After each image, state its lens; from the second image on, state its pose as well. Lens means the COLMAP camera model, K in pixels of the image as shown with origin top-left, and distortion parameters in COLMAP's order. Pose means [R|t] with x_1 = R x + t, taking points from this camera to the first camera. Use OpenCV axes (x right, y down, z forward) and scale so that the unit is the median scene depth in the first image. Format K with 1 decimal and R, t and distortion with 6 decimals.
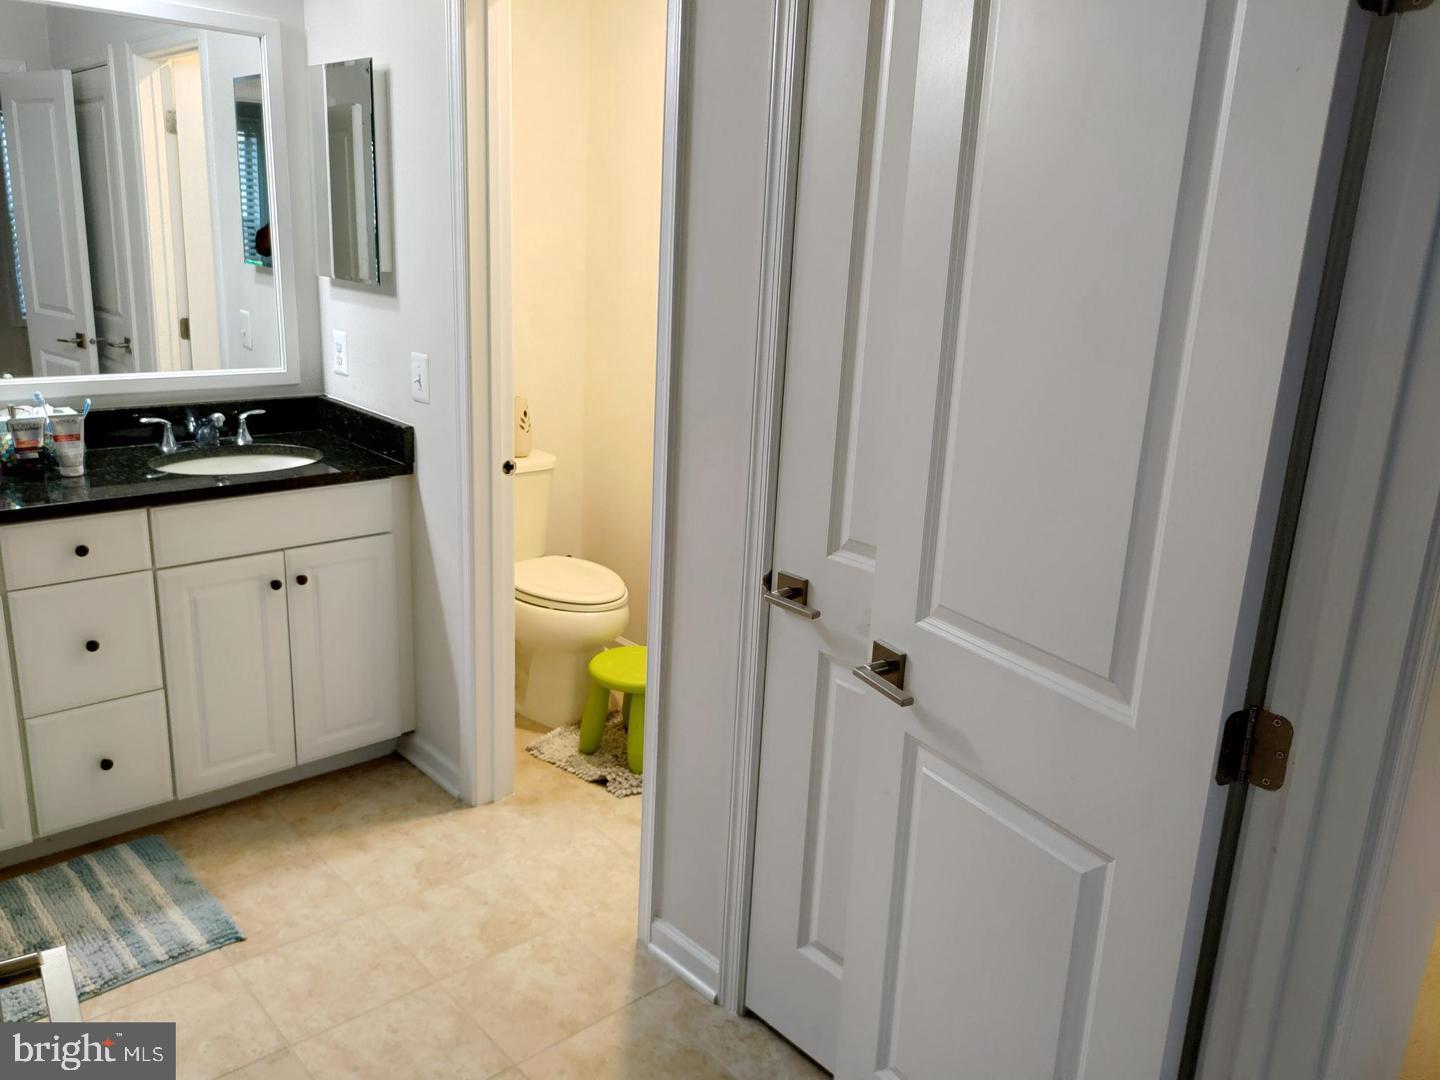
lens RADIAL K [[1093.7, 0, 720.0], [0, 1093.7, 540.0], [0, 0, 1]] dist [0.055284, -0.062610]
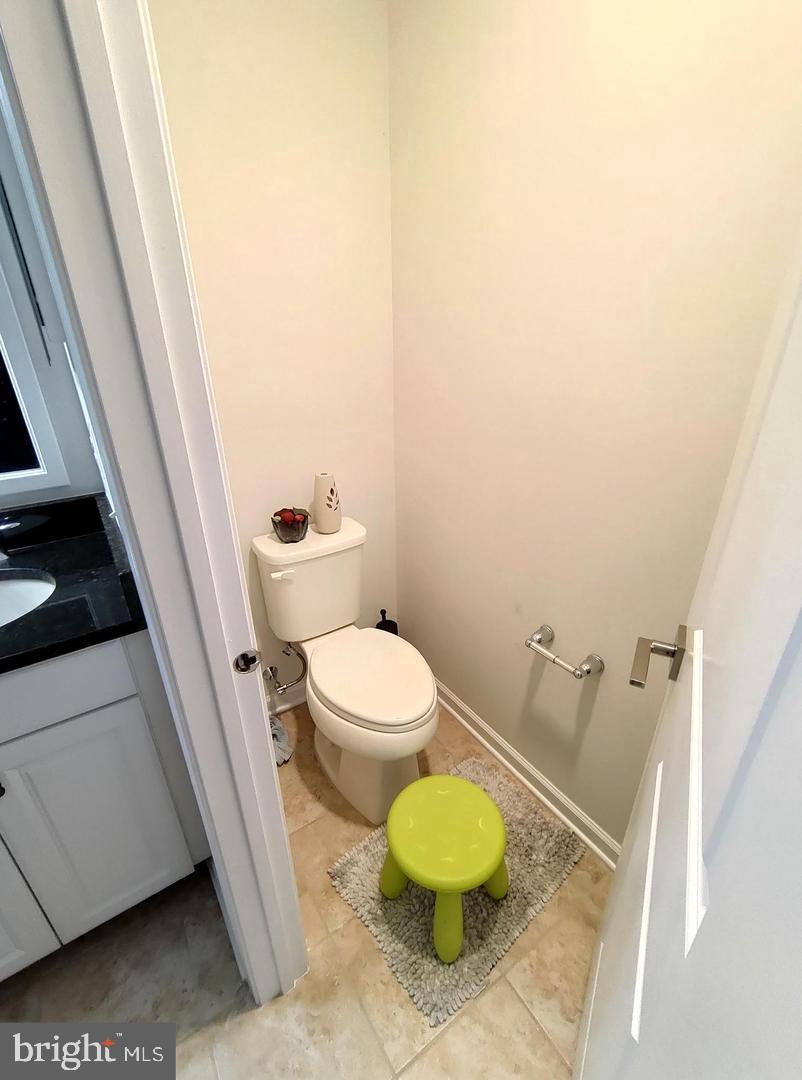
lens RADIAL K [[471.7, 0, 402.8], [0, 471.7, 544.7], [0, 0, 1]] dist [-0.001113, -0.000555]
pose [[0.987756, 0.005699, -0.155905, -0.055254], [0.018460, 0.988042, 0.153073, -0.147736], [0.154913, -0.154076, 0.975839, 0.663489]]
